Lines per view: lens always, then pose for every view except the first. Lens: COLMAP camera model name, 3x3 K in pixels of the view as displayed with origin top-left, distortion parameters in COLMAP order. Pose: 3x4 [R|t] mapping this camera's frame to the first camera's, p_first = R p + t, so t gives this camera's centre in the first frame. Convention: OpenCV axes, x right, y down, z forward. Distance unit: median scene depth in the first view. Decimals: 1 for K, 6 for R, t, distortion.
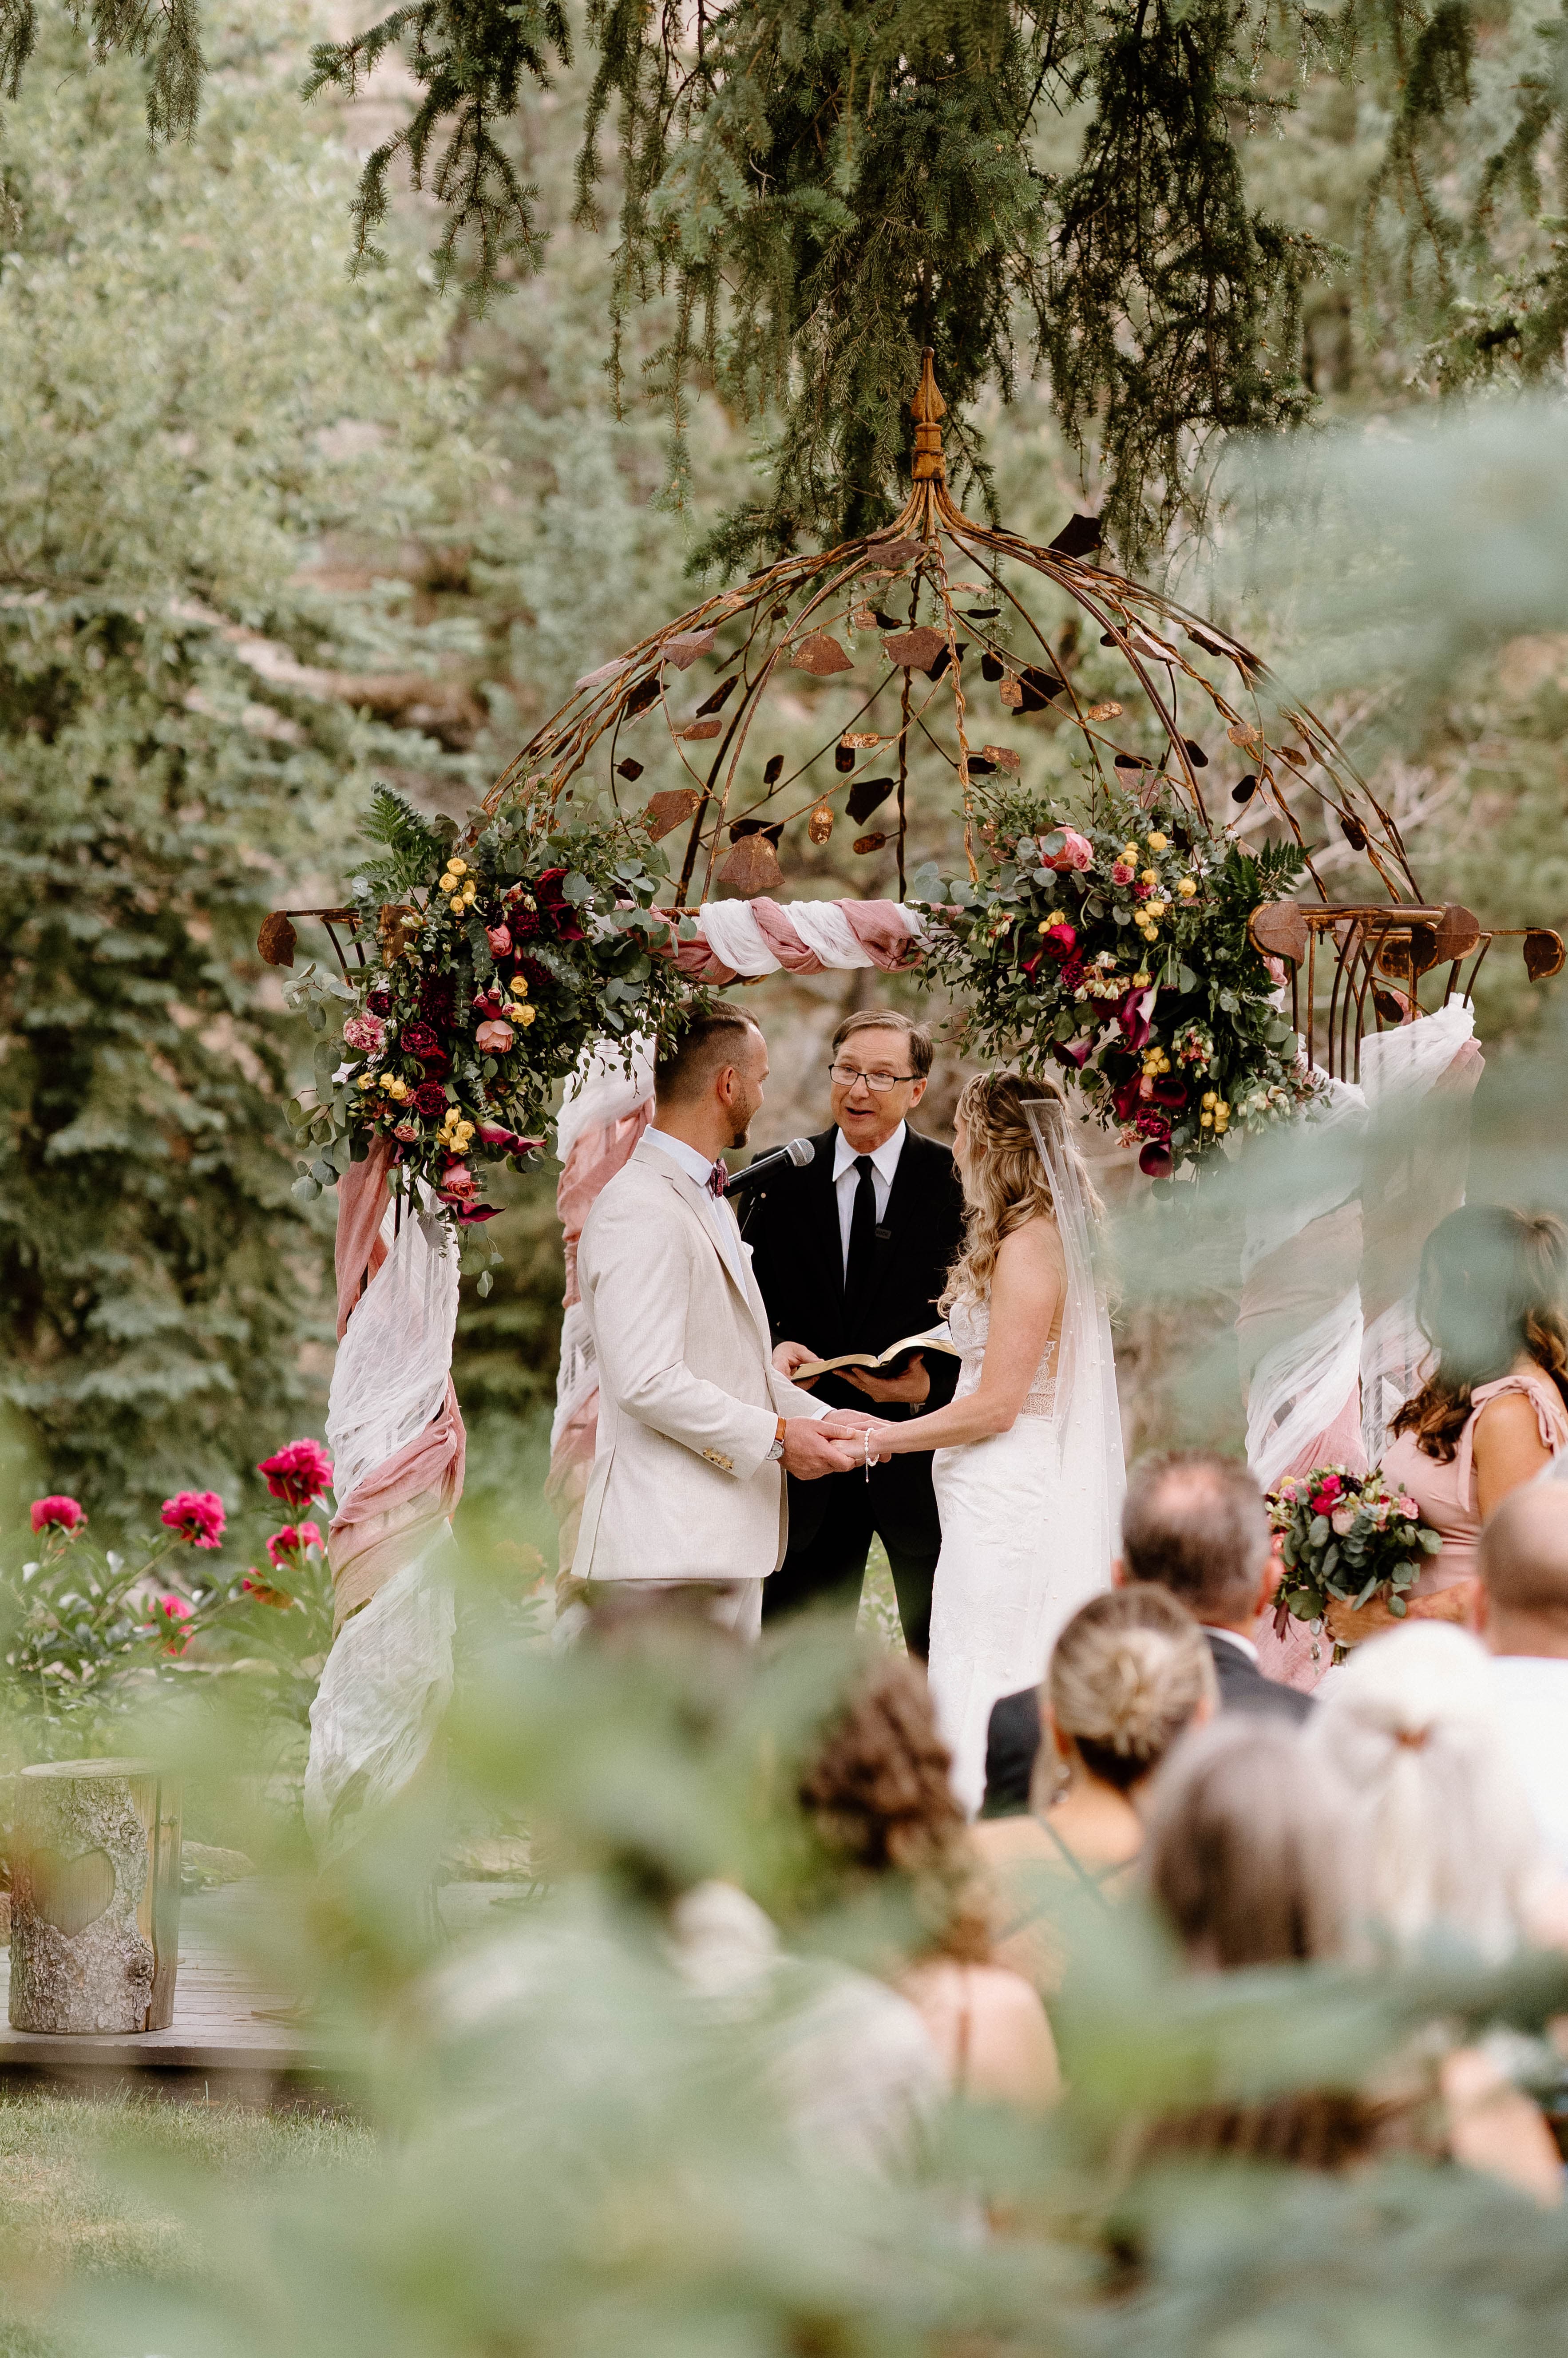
lens RADIAL K [[6015.6, 0, 784.0], [0, 6015.6, 1179.0], [0, 0, 1]] dist [1.185311, -20.455978]
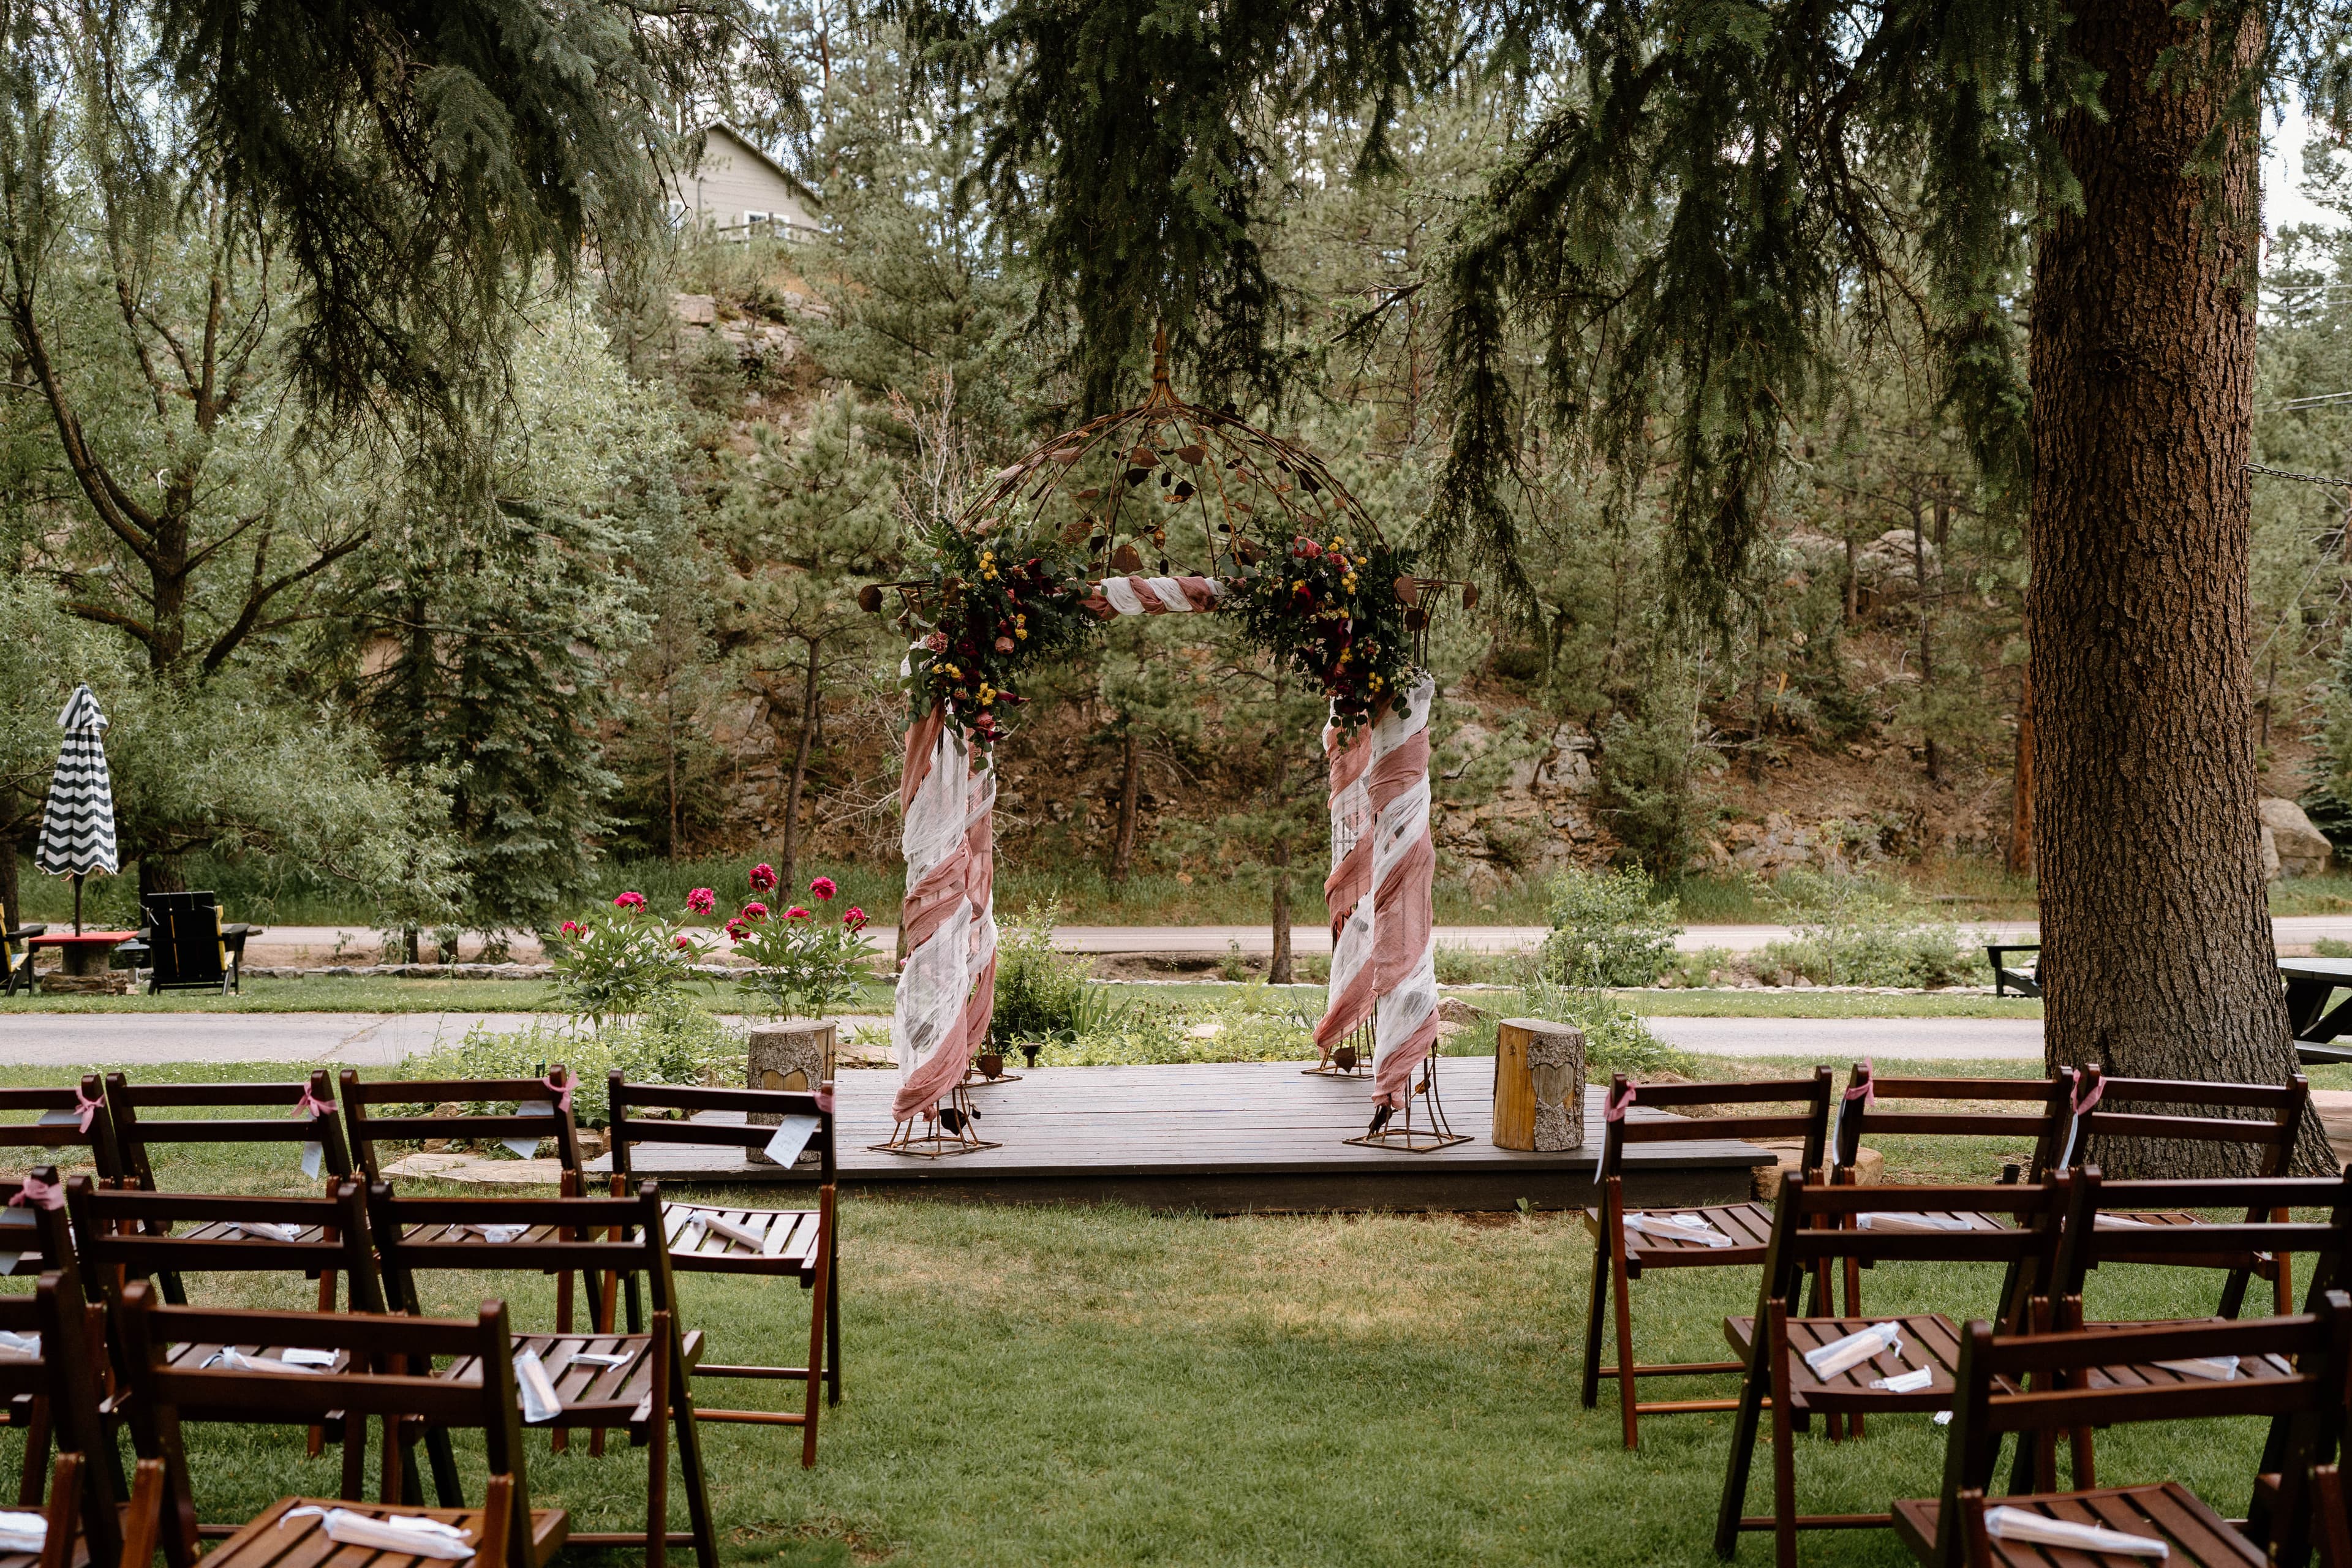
lens RADIAL K [[2196.7, 0, 1176.0], [0, 2196.7, 784.0], [0, 0, 1]] dist [0.012675, 0.000639]
pose [[0.972591, -0.014650, 0.232060, -0.157693], [0.013297, 0.999884, 0.007393, 0.016242], [-0.232141, -0.004105, 0.972673, 0.302906]]
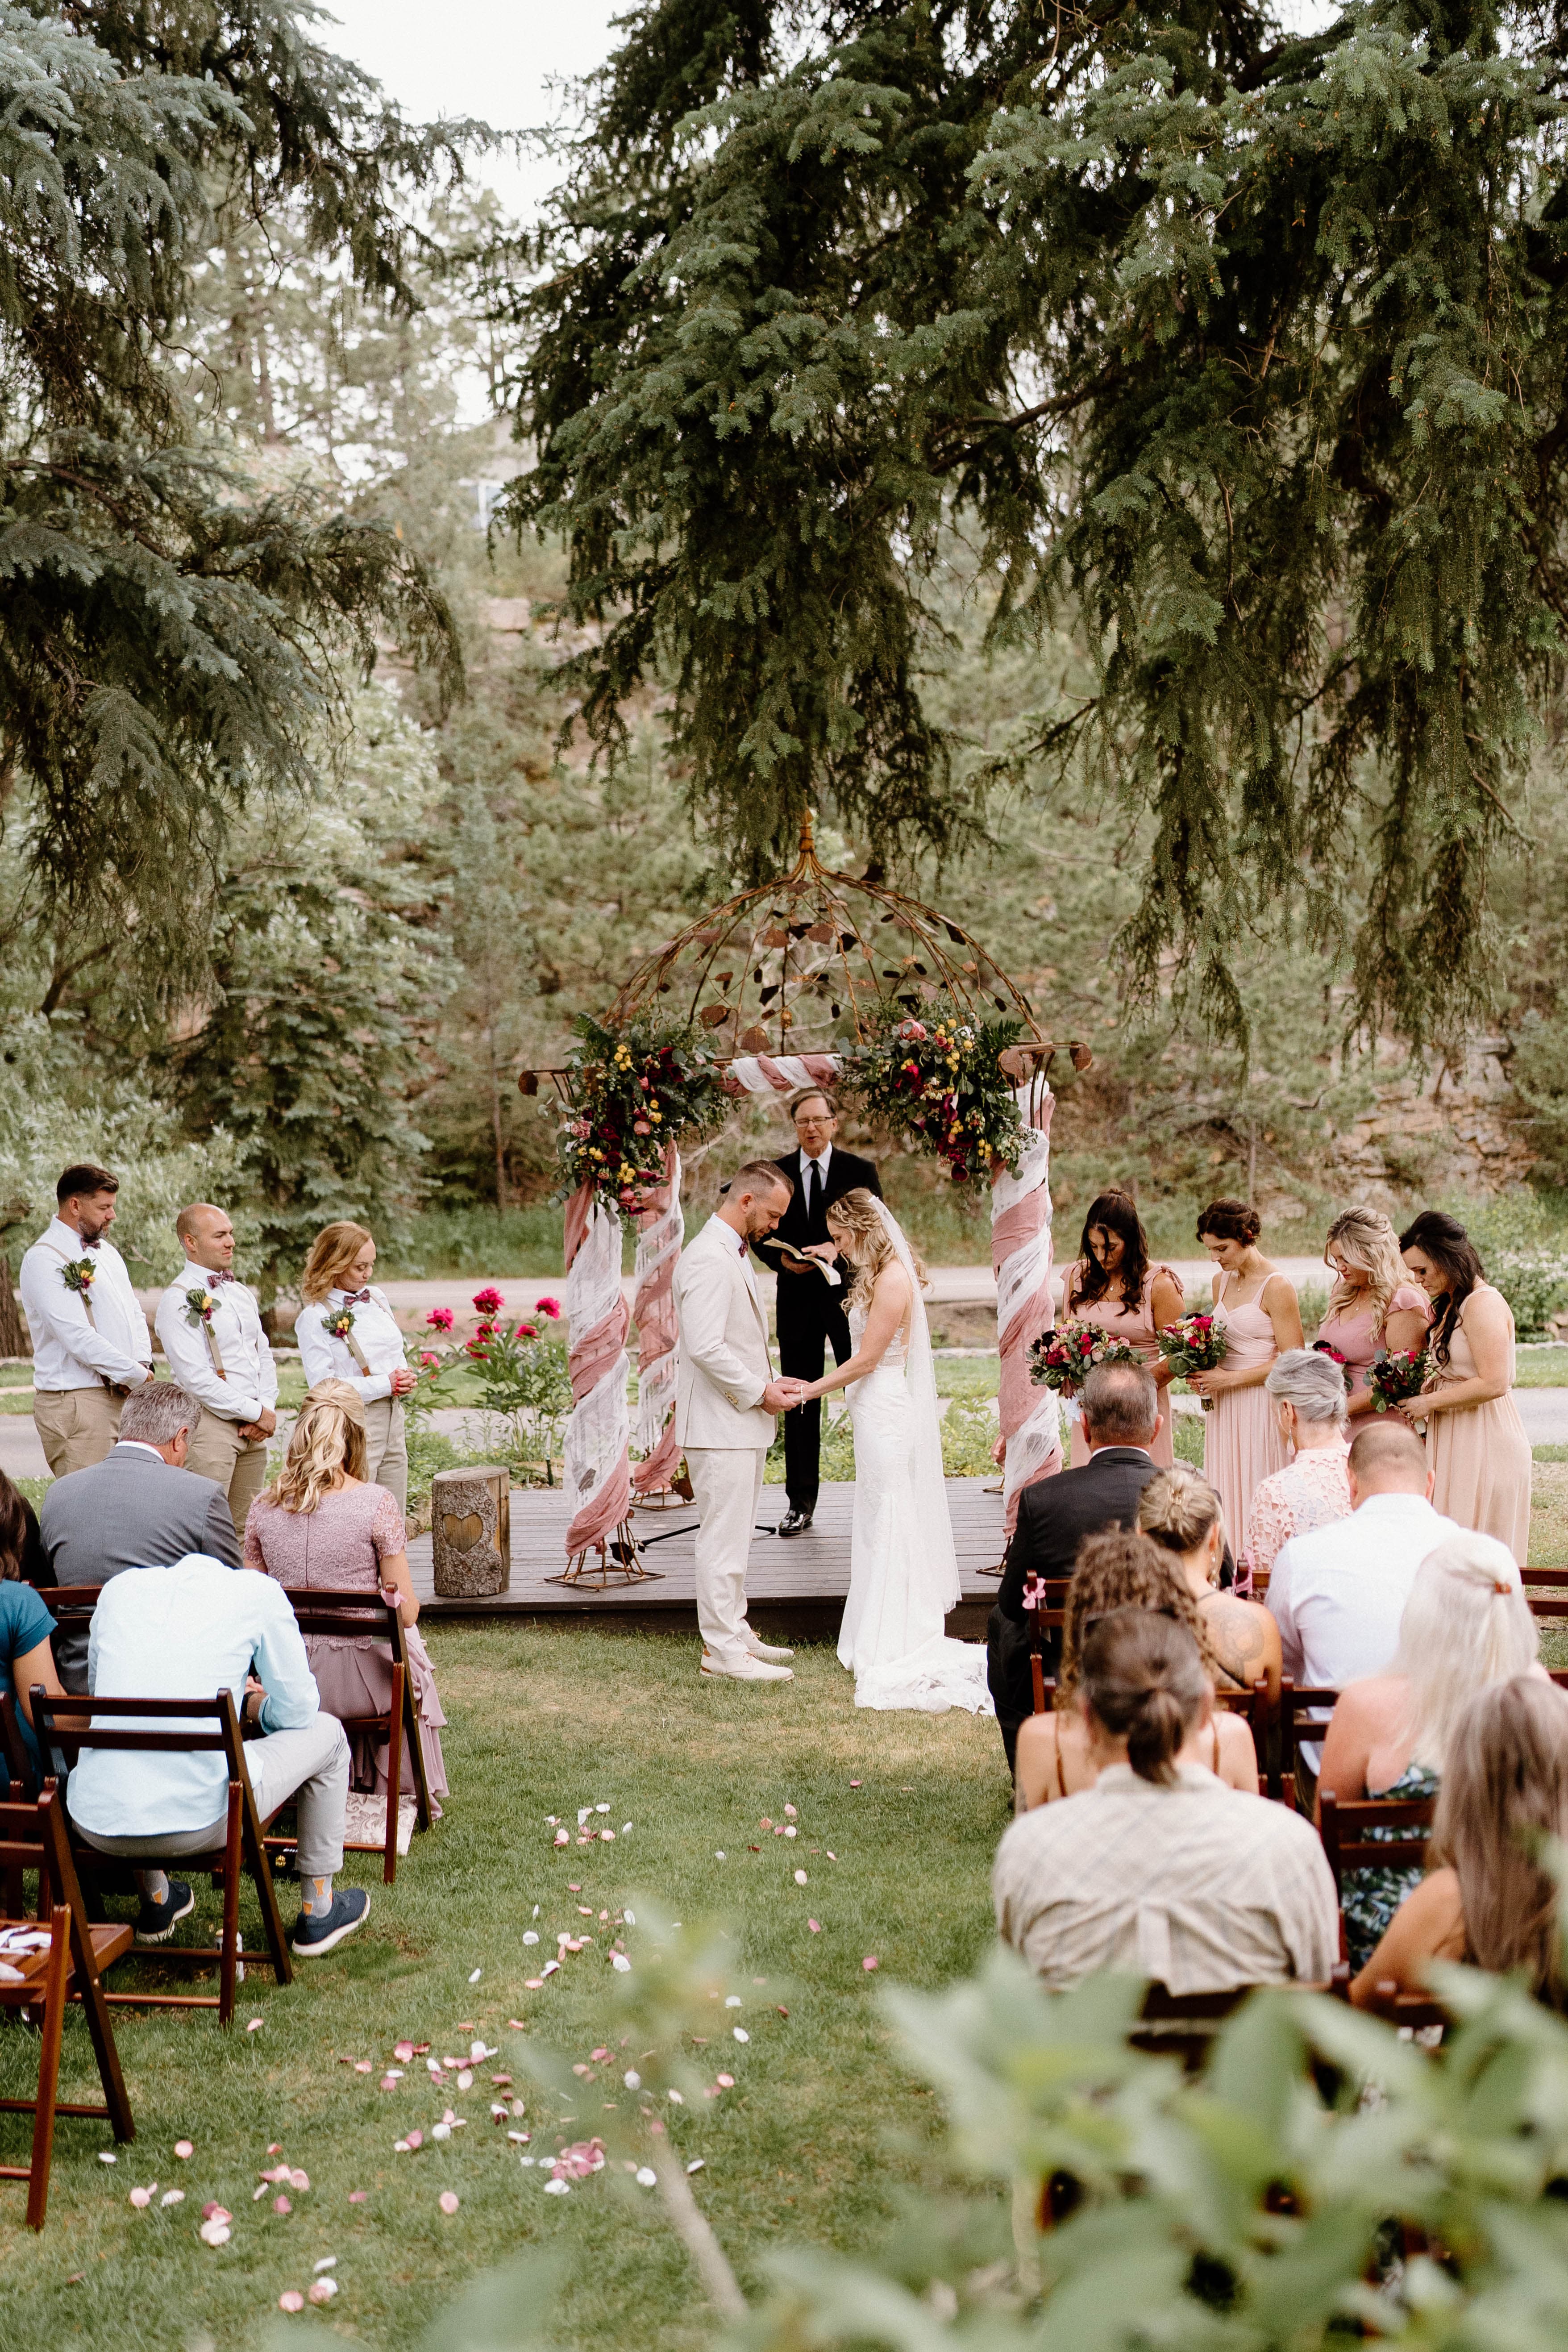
lens RADIAL K [[2455.1, 0, 784.0], [0, 2455.1, 1176.0], [0, 0, 1]] dist [0.001060, -0.010735]
pose [[0.993003, -0.051556, 0.106244, -0.090586], [0.047097, 0.997918, 0.044057, -0.042130], [-0.108294, -0.038745, 0.993364, 0.136739]]
